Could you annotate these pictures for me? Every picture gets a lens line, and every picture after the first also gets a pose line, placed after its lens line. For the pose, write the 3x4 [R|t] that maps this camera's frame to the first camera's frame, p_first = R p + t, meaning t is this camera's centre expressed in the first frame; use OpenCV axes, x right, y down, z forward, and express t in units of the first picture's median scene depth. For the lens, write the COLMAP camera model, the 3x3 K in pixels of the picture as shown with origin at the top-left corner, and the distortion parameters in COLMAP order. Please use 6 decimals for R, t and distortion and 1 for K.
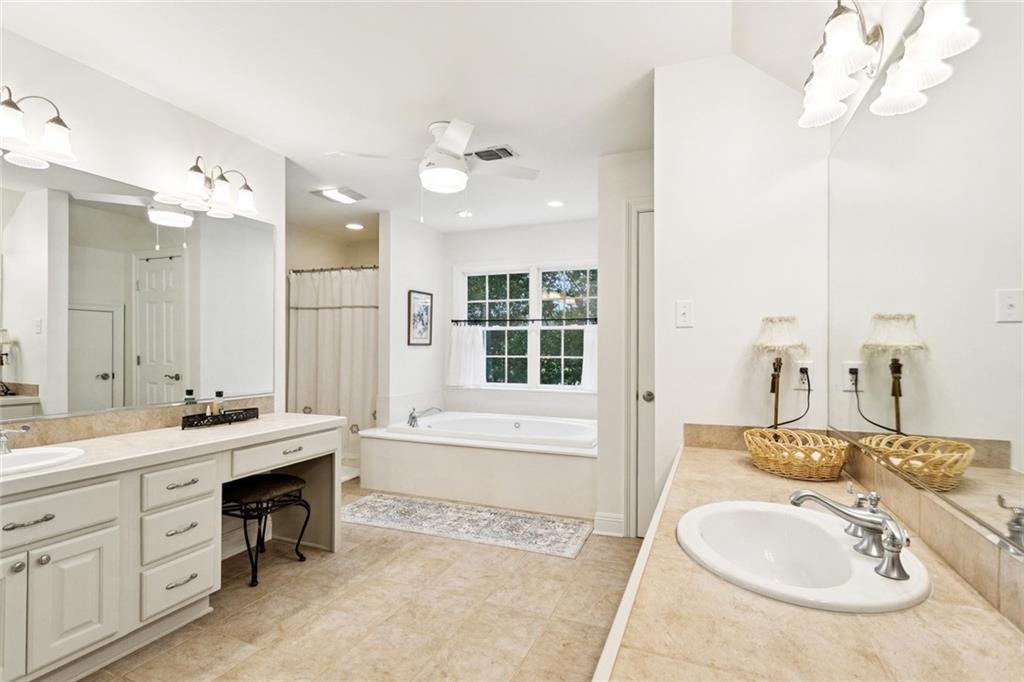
lens RADIAL K [[493.9, 0, 509.3], [0, 493.9, 349.2], [0, 0, 1]] dist [0.001252, 0.003172]
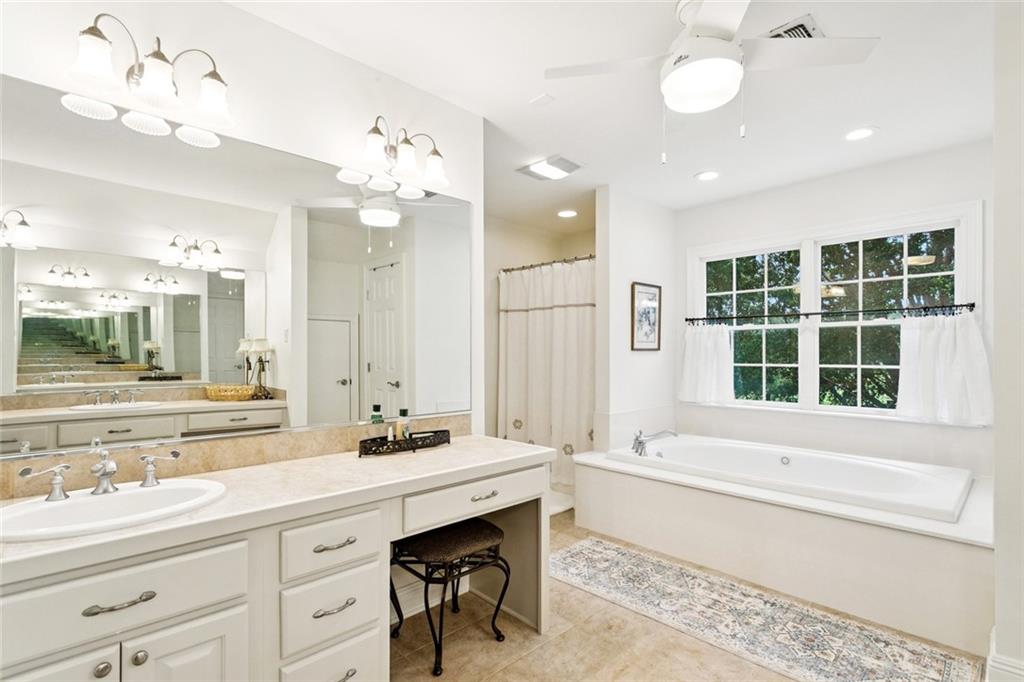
lens RADIAL K [[493.9, 0, 514.3], [0, 493.9, 355.9], [0, 0, 1]] dist [0.001252, 0.003172]
pose [[0.915304, -0.003818, -0.402746, -0.080425], [0.003881, 0.999992, -0.000658, 0.000503], [0.402745, -0.000961, 0.915312, 0.269730]]
